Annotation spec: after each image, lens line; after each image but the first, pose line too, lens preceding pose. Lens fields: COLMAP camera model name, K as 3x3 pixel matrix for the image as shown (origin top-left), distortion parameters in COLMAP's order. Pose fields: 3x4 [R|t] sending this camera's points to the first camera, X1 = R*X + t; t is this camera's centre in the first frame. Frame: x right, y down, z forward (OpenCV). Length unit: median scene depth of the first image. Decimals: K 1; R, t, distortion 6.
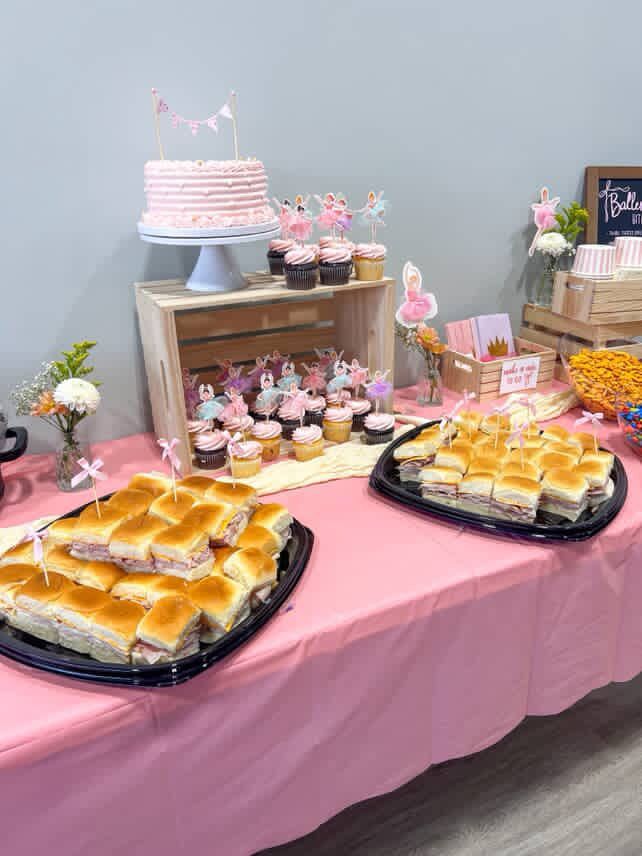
lens RADIAL K [[648.4, 0, 321.0], [0, 648.4, 428.0], [0, 0, 1]] dist [0.021218, -0.007069]
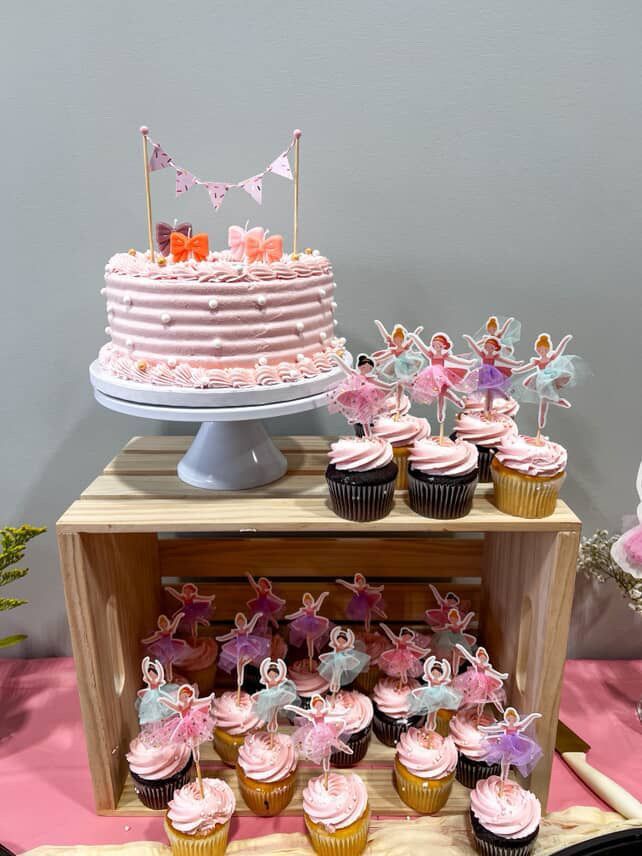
lens RADIAL K [[648.4, 0, 321.0], [0, 648.4, 428.0], [0, 0, 1]] dist [0.021218, -0.007069]
pose [[0.898184, 0.154078, -0.411735, 0.131109], [-0.189375, 0.980823, -0.046074, -0.244050], [0.396741, 0.119355, 0.910138, 0.525474]]
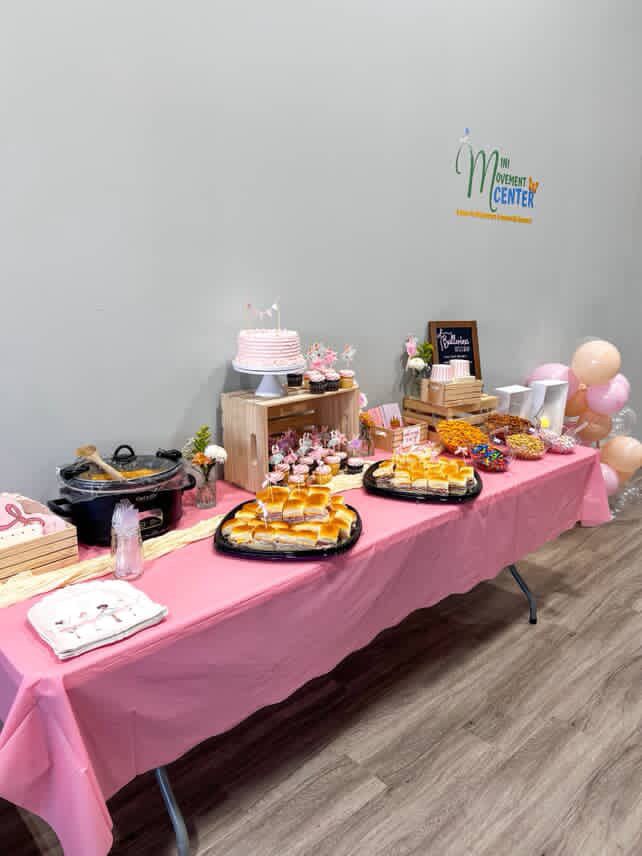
lens RADIAL K [[623.7, 0, 321.0], [0, 623.7, 428.0], [0, 0, 1]] dist [0.077998, -0.003063]
pose [[0.959958, -0.048487, 0.275915, -0.526499], [0.087724, 0.987402, -0.131689, 0.129157], [-0.266053, 0.150620, 0.952118, -0.742468]]
